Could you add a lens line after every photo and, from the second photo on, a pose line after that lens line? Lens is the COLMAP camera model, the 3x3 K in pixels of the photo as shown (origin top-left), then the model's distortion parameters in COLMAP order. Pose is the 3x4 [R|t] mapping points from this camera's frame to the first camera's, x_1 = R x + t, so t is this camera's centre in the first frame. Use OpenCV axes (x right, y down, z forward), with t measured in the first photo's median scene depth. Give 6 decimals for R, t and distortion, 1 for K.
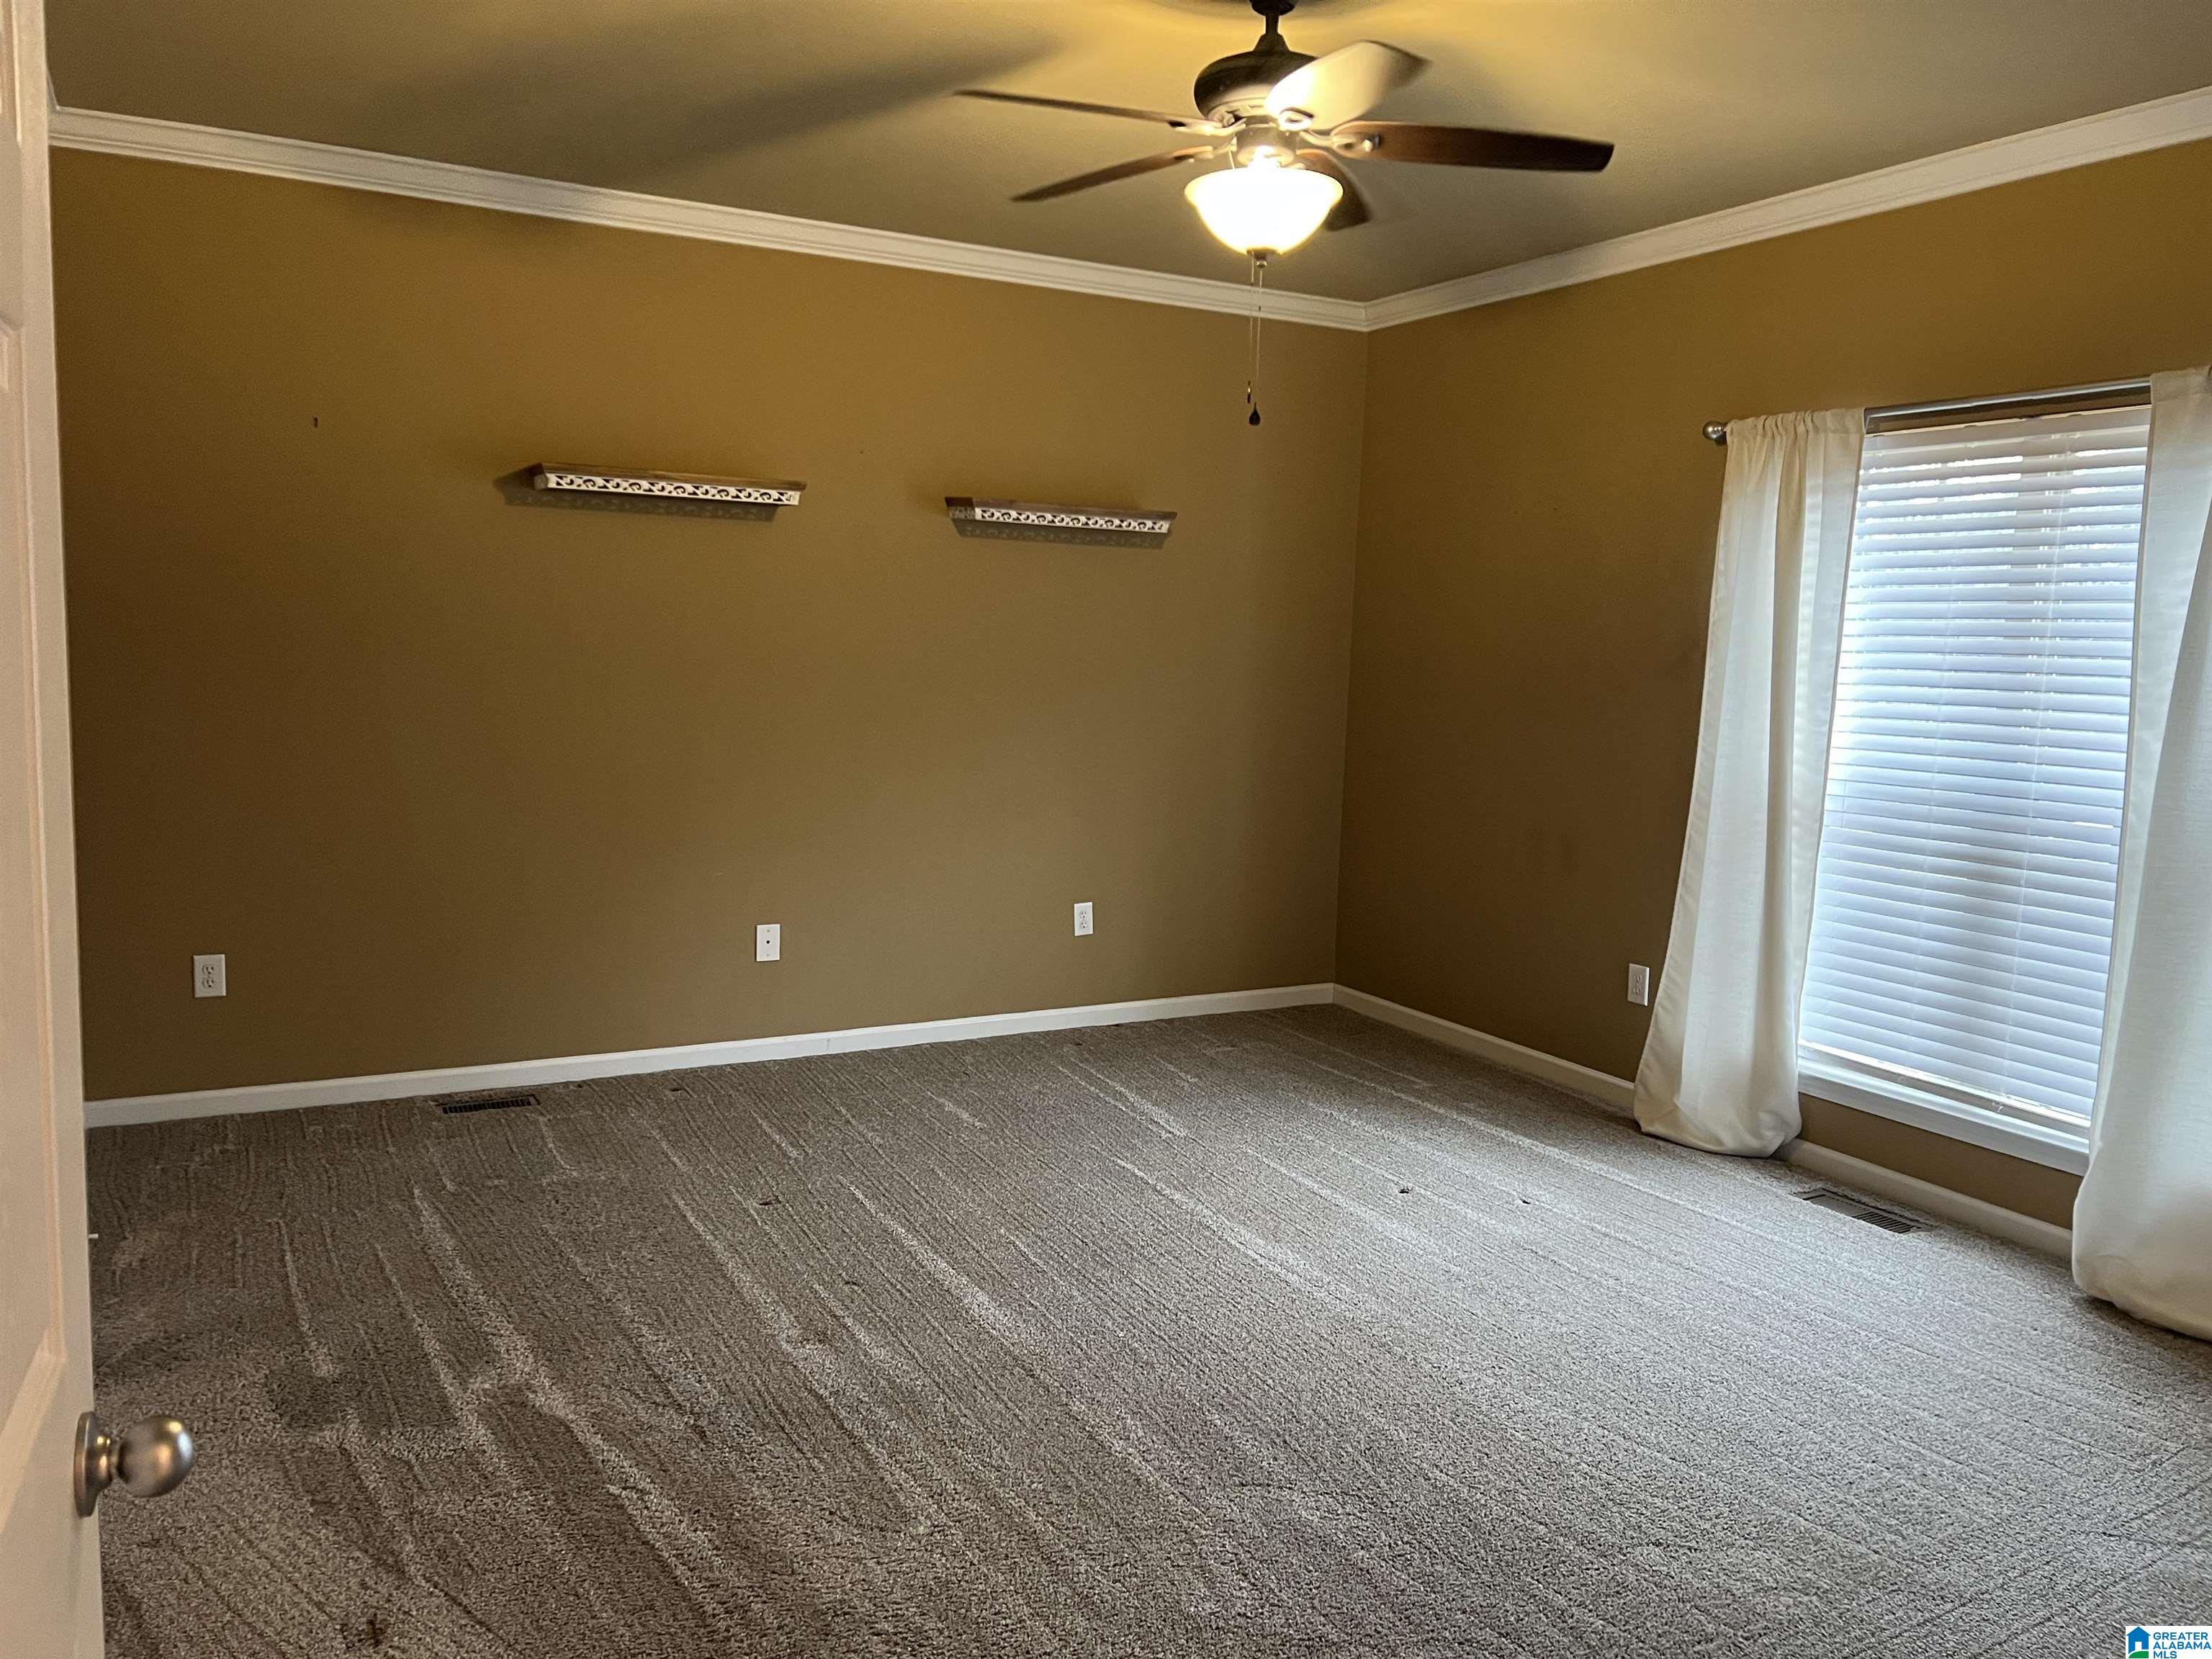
lens RADIAL K [[1659.8, 0, 1107.2], [0, 1659.8, 833.3], [0, 0, 1]] dist [0.066757, -0.075283]
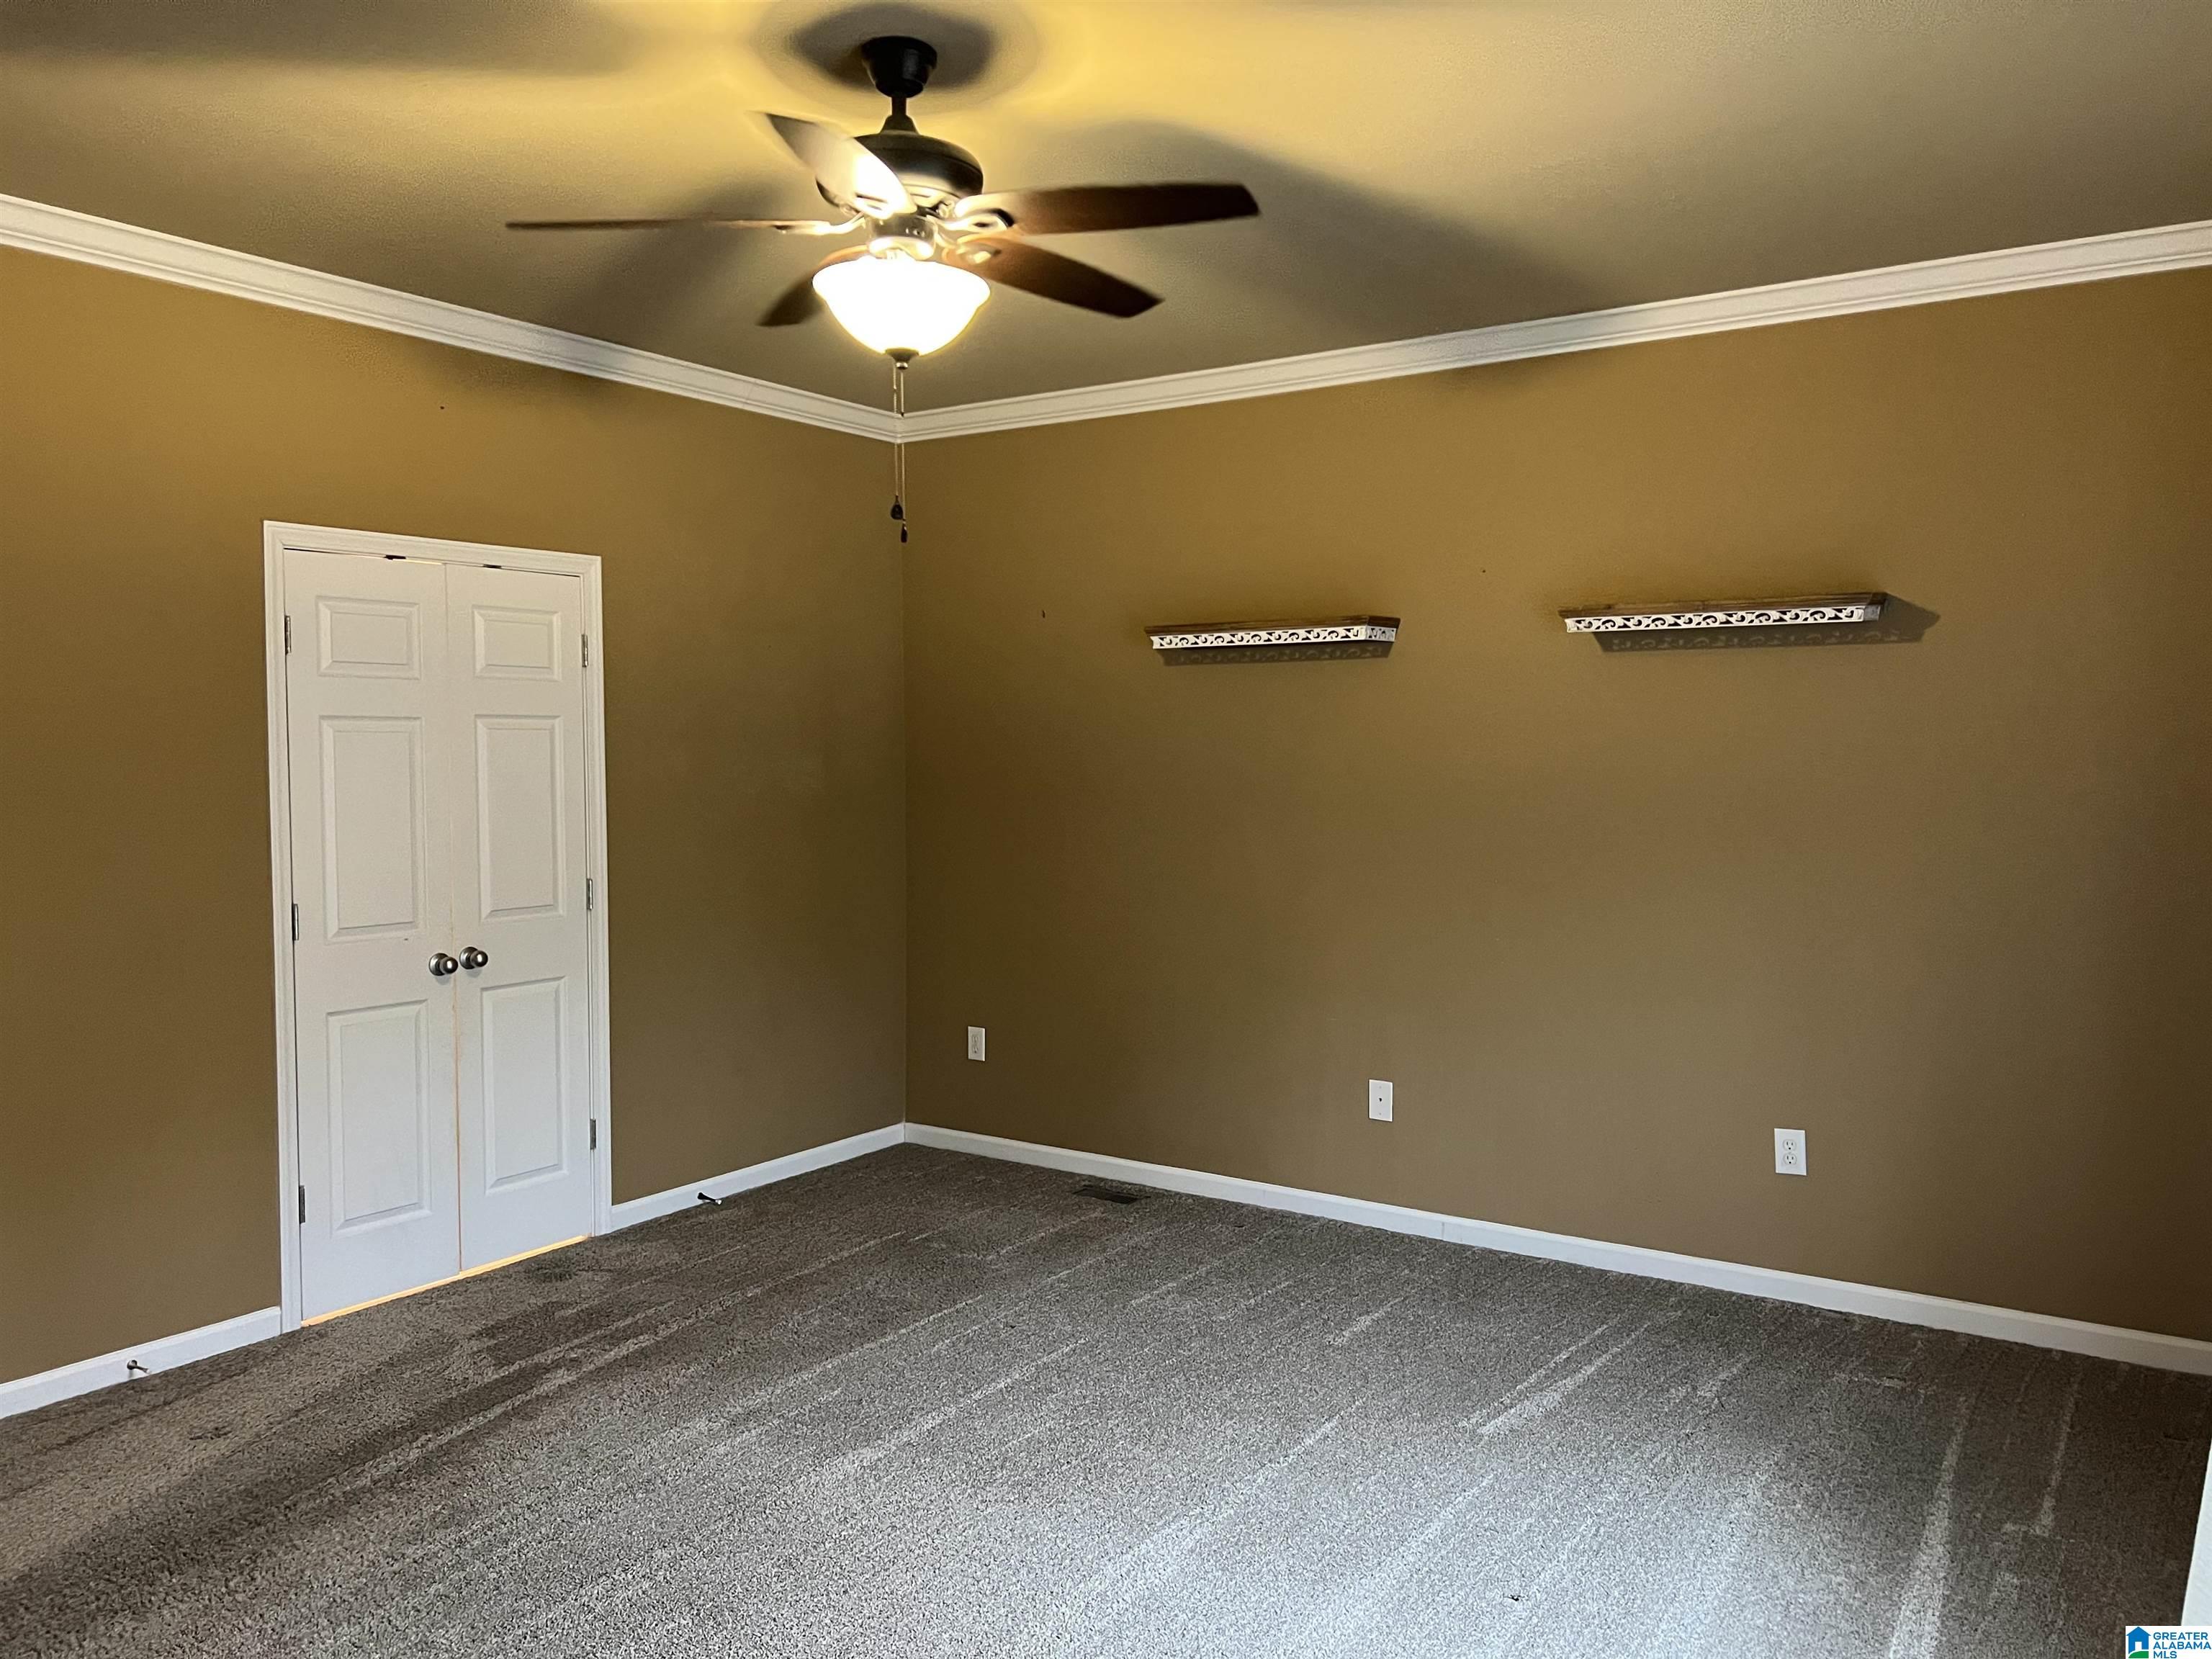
lens RADIAL K [[1659.8, 0, 1112.4], [0, 1659.8, 807.6], [0, 0, 1]] dist [0.066757, -0.075283]
pose [[0.453413, 0.002913, -0.891296, 0.691687], [-0.091481, 0.994866, -0.043286, -0.053816], [0.886593, 0.101163, 0.451351, 0.522735]]
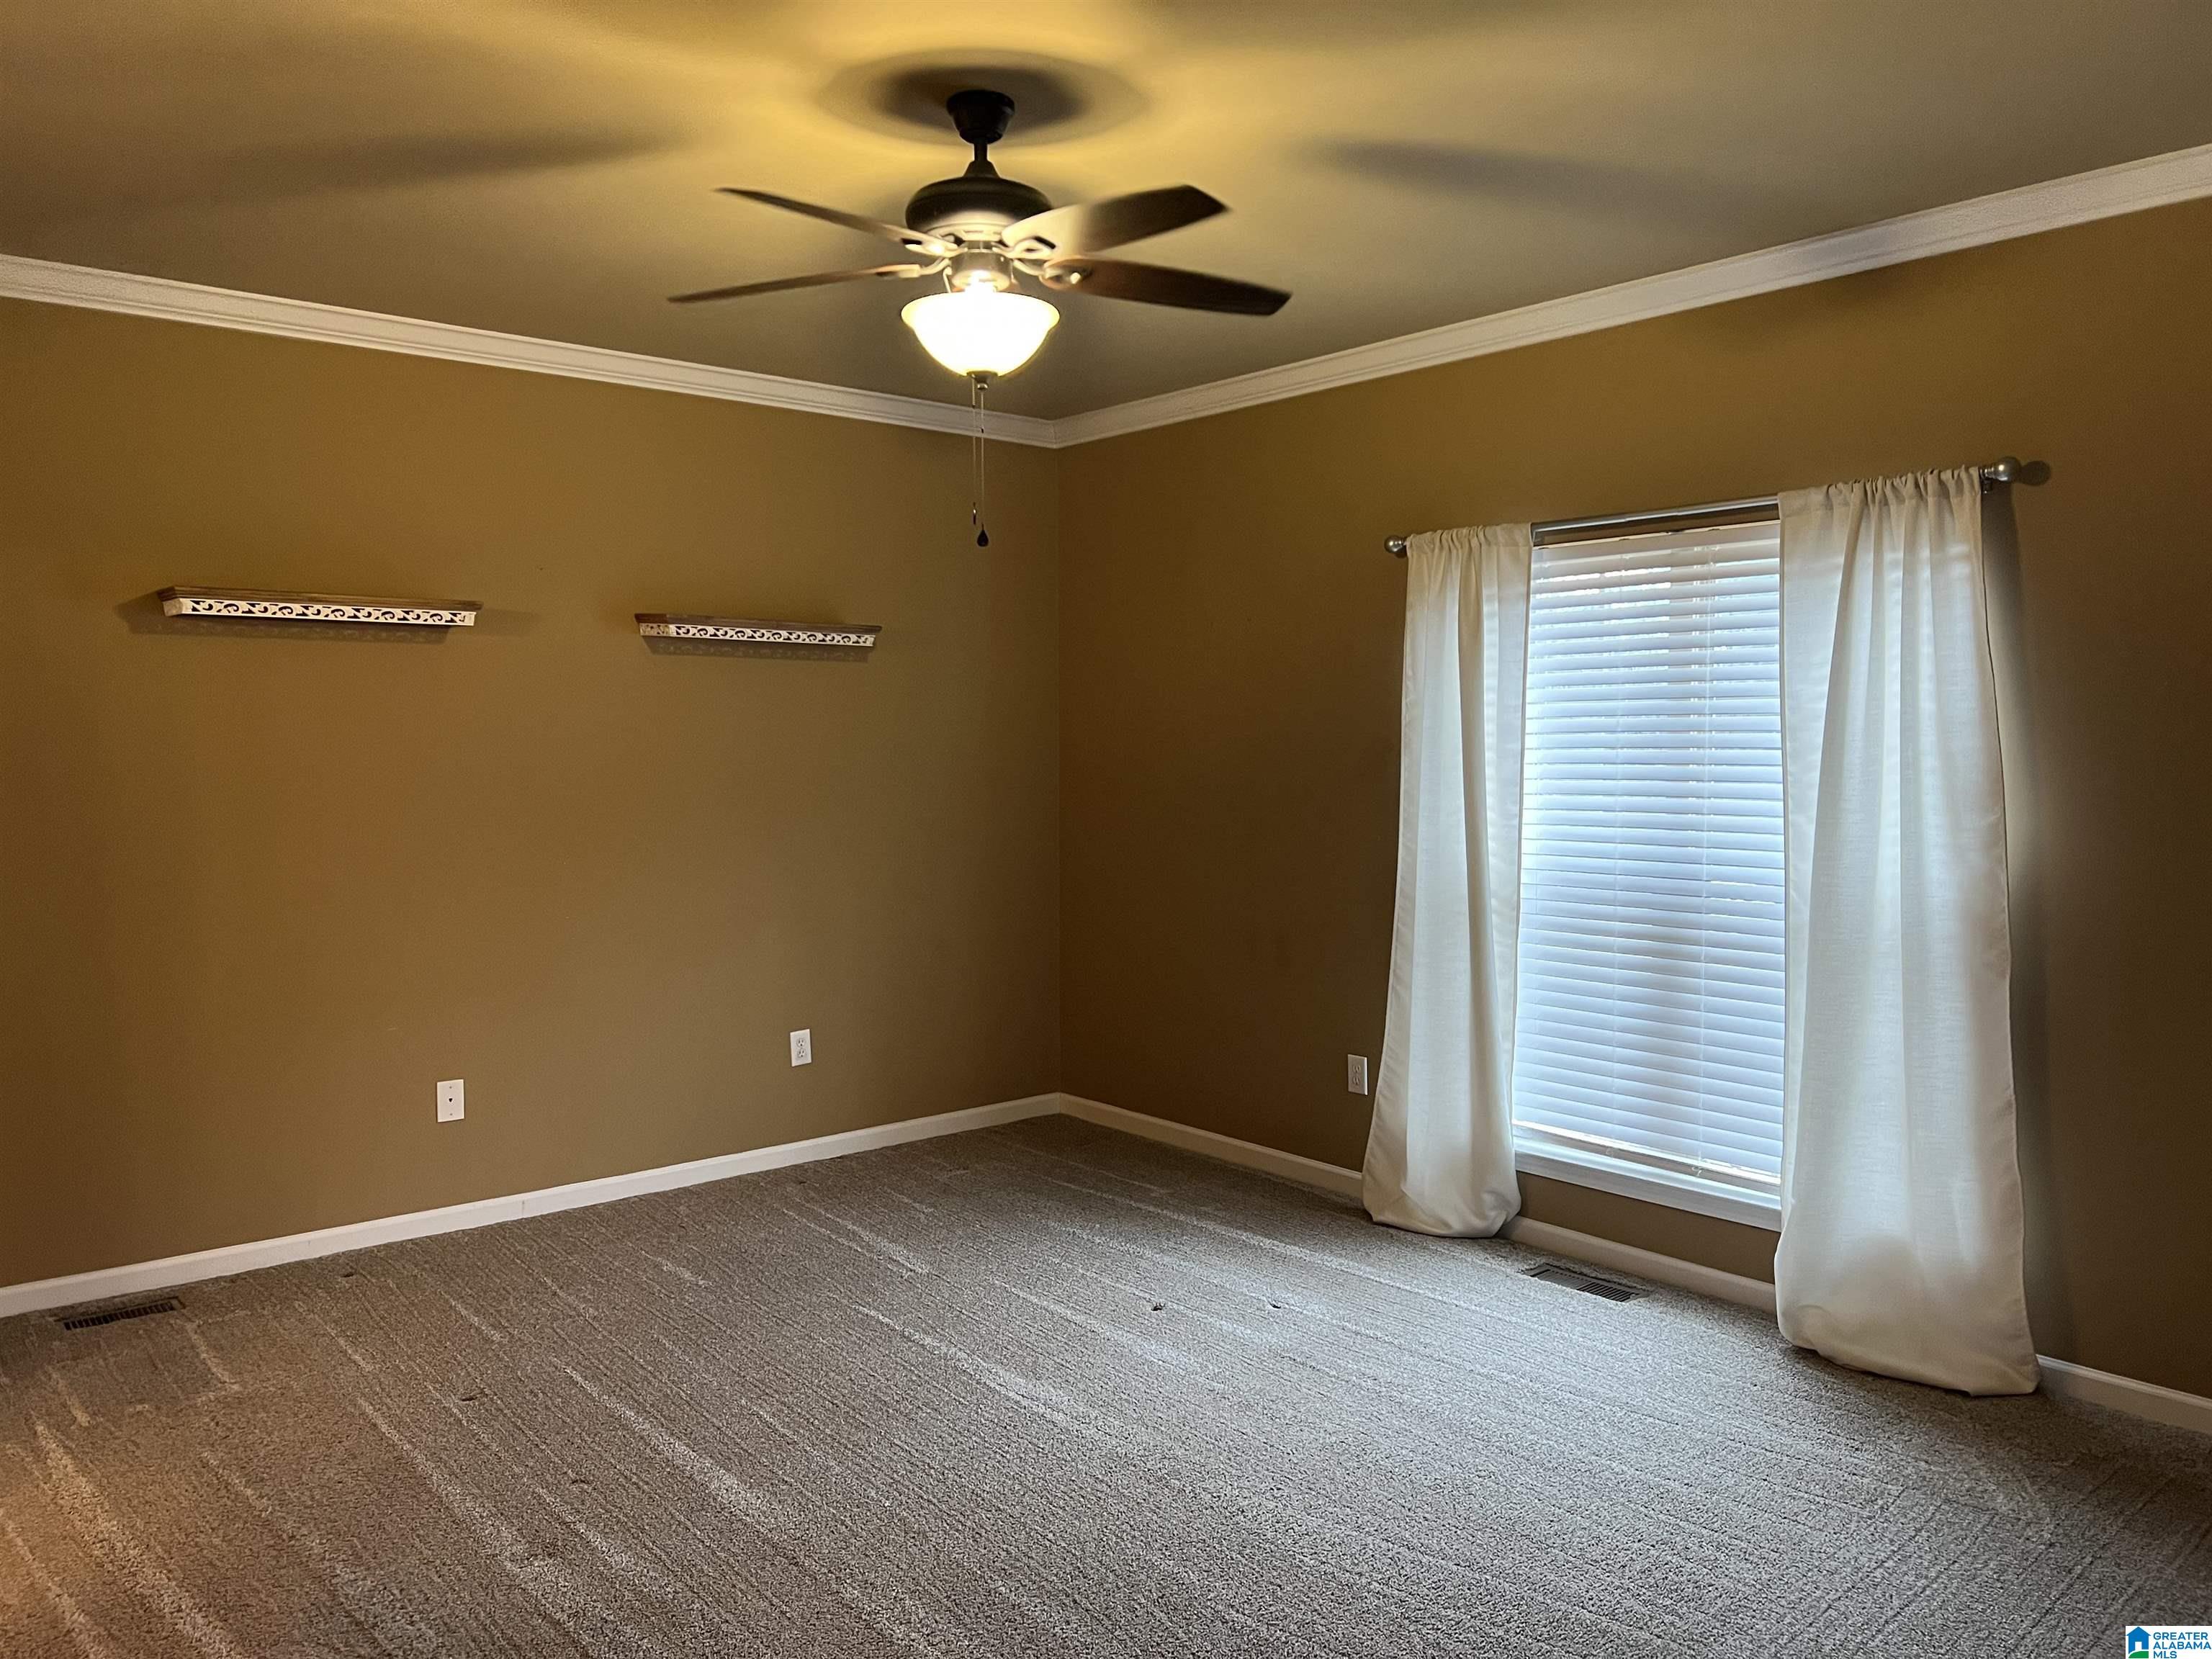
lens RADIAL K [[1659.8, 0, 1129.0], [0, 1659.8, 828.2], [0, 0, 1]] dist [0.066757, -0.075283]
pose [[0.978024, -0.042548, 0.204103, -0.026583], [0.055245, 0.996849, -0.056921, -0.012369], [-0.201038, 0.066945, 0.977293, 0.022215]]
